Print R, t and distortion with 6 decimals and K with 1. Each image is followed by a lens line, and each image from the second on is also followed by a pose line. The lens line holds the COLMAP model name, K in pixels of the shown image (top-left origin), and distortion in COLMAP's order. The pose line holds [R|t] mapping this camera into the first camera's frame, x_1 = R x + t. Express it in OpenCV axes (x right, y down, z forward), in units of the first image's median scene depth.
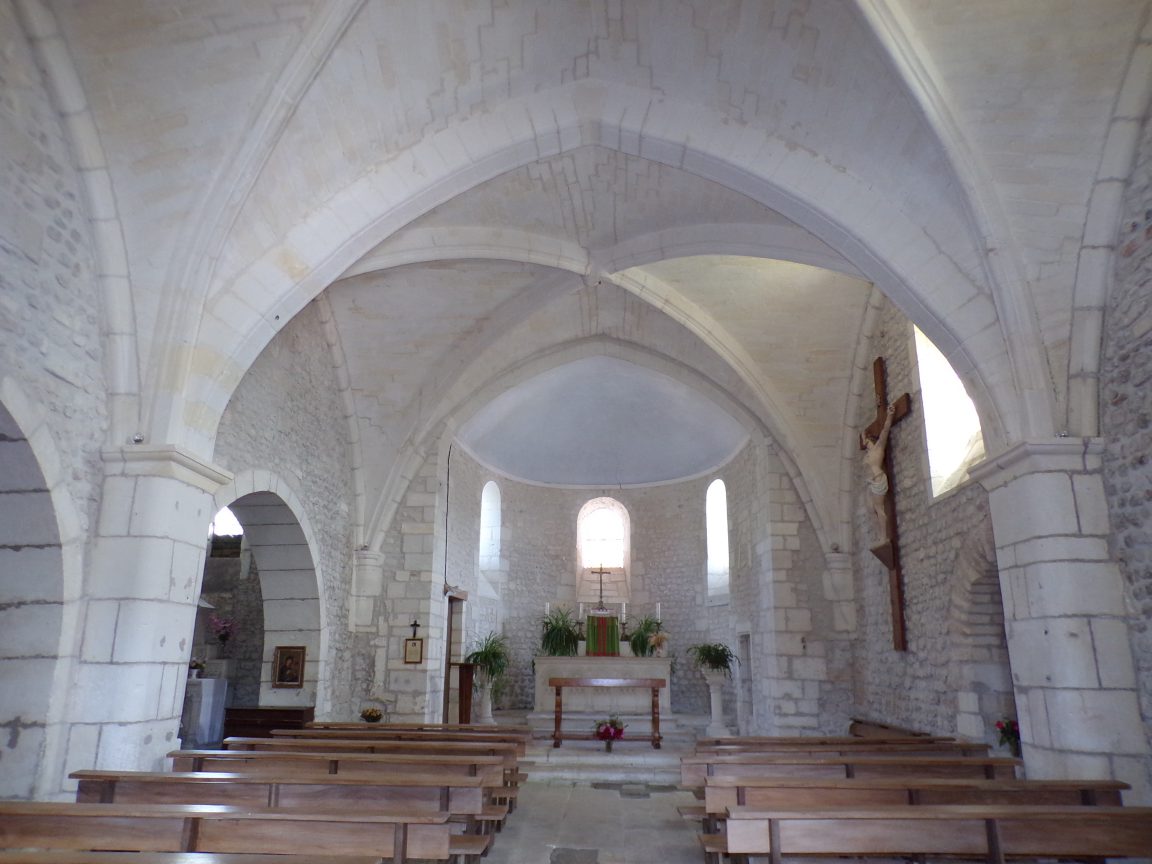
lens RADIAL K [[777.9, 0, 575.4], [0, 777.9, 435.5], [0, 0, 1]] dist [-0.012505, 0.009006]
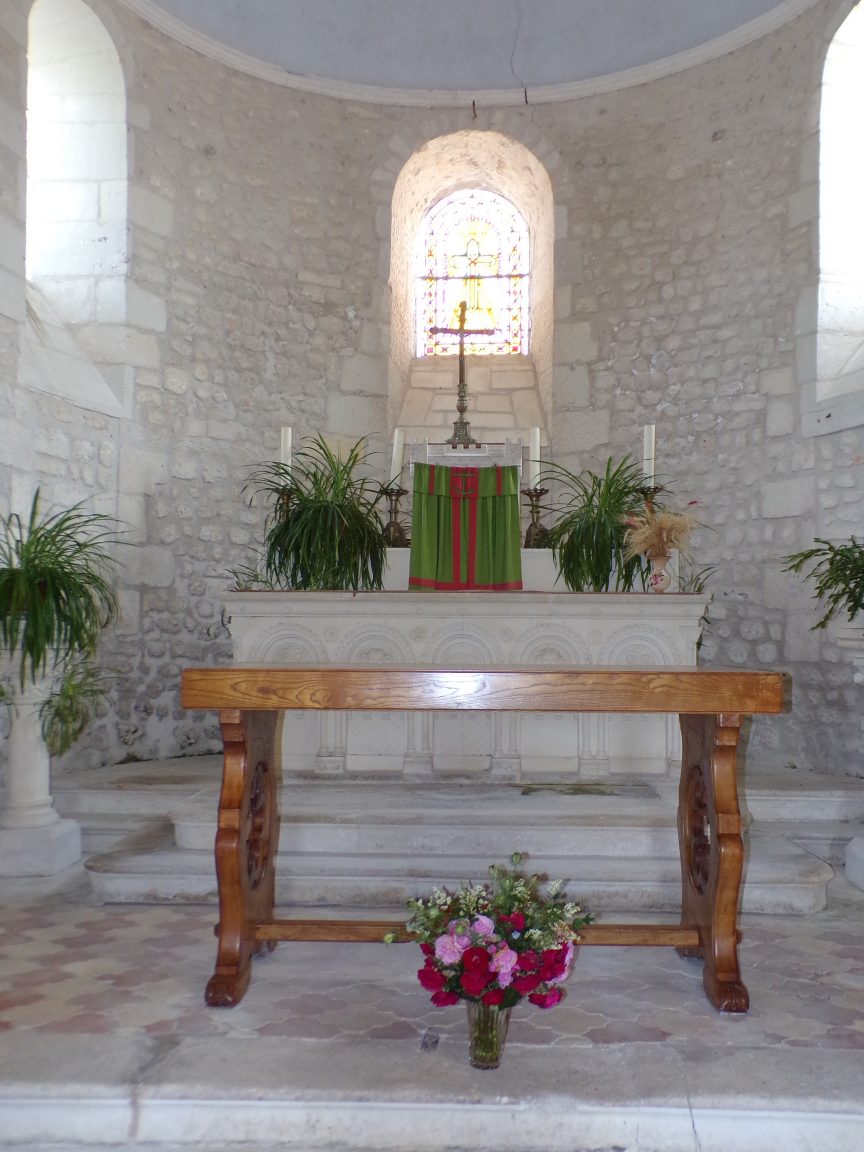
lens RADIAL K [[1515.8, 0, 432.3], [0, 1515.8, 578.1], [0, 0, 1]] dist [0.106743, 0.000000]
pose [[0.999967, -0.002841, 0.007615, 0.017432], [0.000895, 0.969687, 0.244348, 0.130835], [-0.008078, -0.244333, 0.969658, 0.419606]]
